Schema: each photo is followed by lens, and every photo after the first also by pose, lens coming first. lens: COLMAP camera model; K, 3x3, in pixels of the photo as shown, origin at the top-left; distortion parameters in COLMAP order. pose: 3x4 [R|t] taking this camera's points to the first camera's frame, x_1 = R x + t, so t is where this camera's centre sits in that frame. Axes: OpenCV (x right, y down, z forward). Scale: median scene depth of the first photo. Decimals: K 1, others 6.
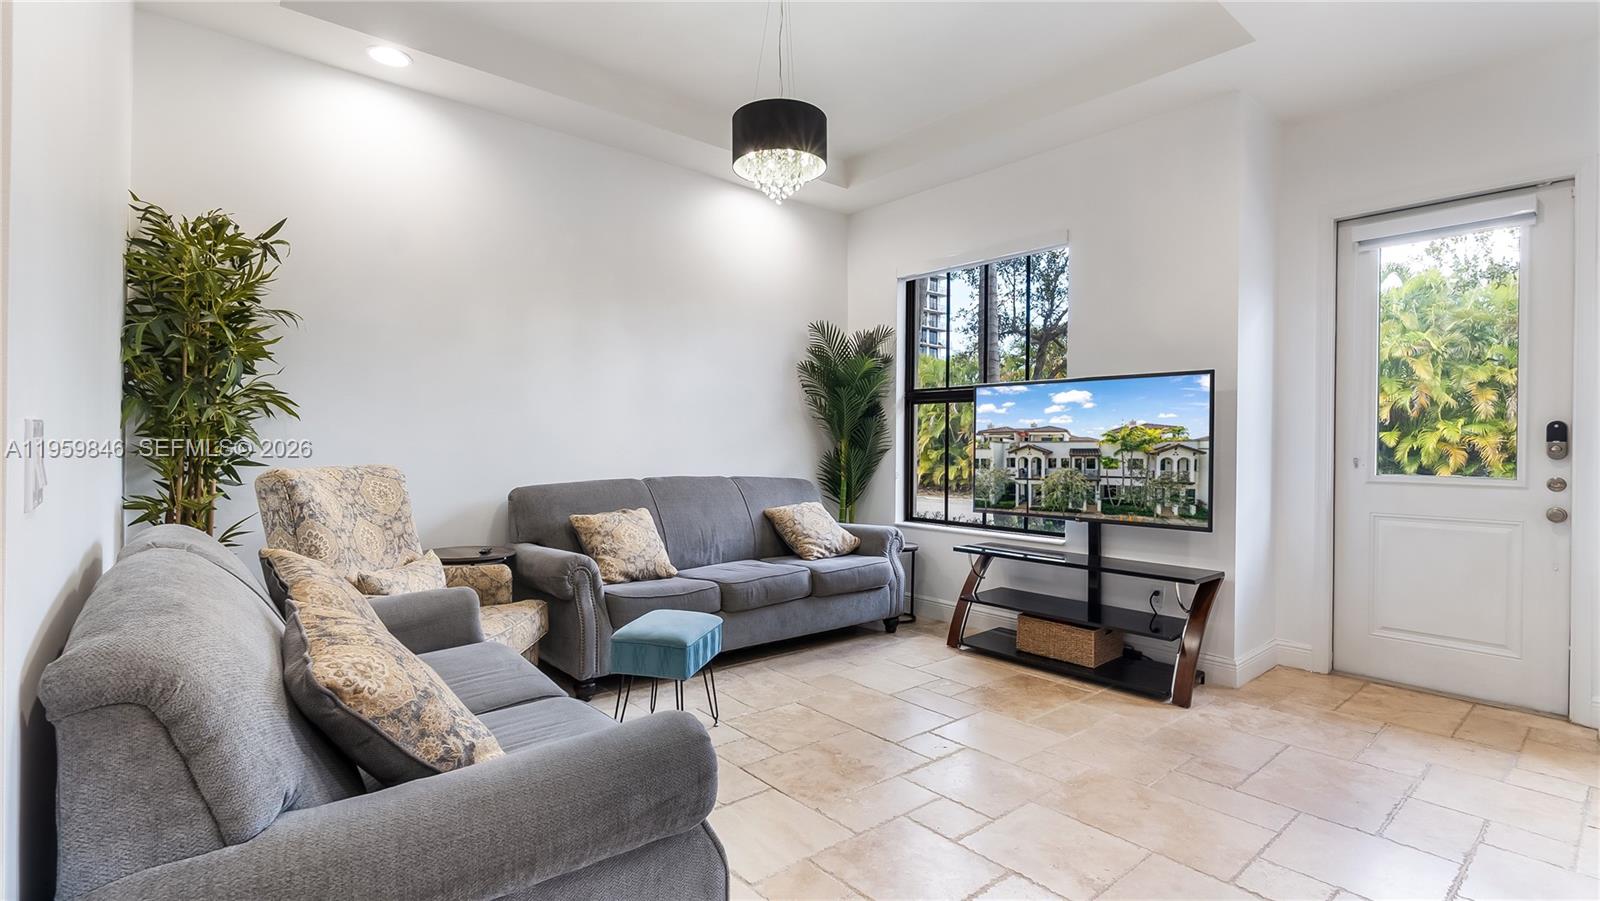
lens RADIAL K [[738.8, 0, 801.7], [0, 738.8, 449.1], [0, 0, 1]] dist [-0.008946, 0.002043]
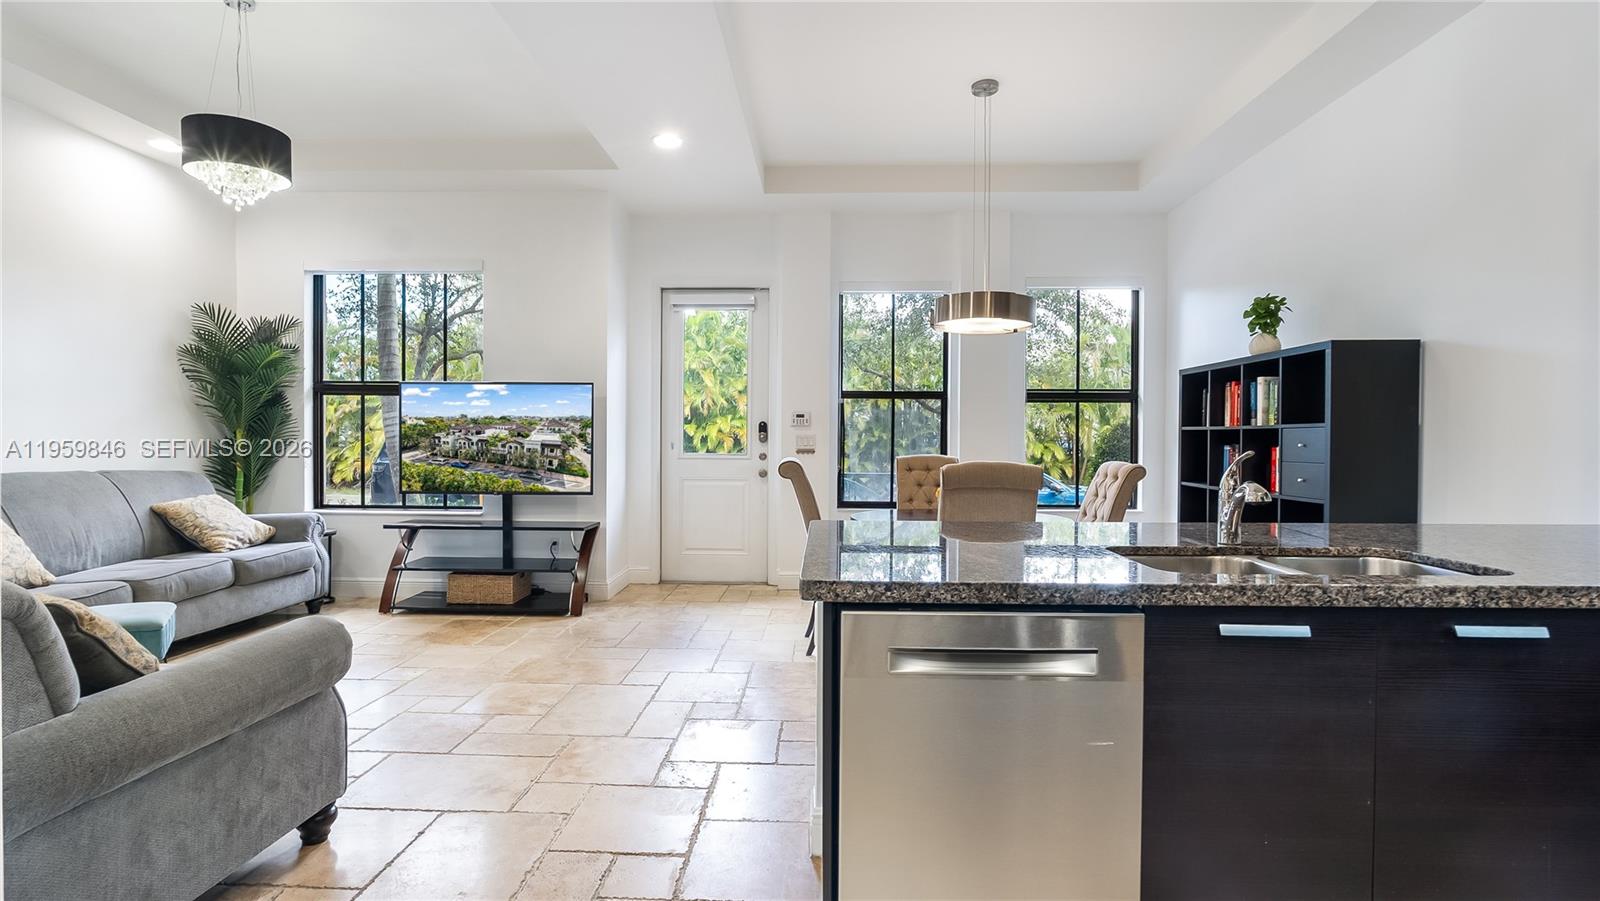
lens RADIAL K [[738.8, 0, 801.7], [0, 738.8, 449.1], [0, 0, 1]] dist [-0.008946, 0.002043]
pose [[0.678465, -0.014811, 0.734483, -0.185507], [0.003307, 0.999848, 0.017107, -0.000960], [-0.734625, -0.009177, 0.678411, -0.232178]]
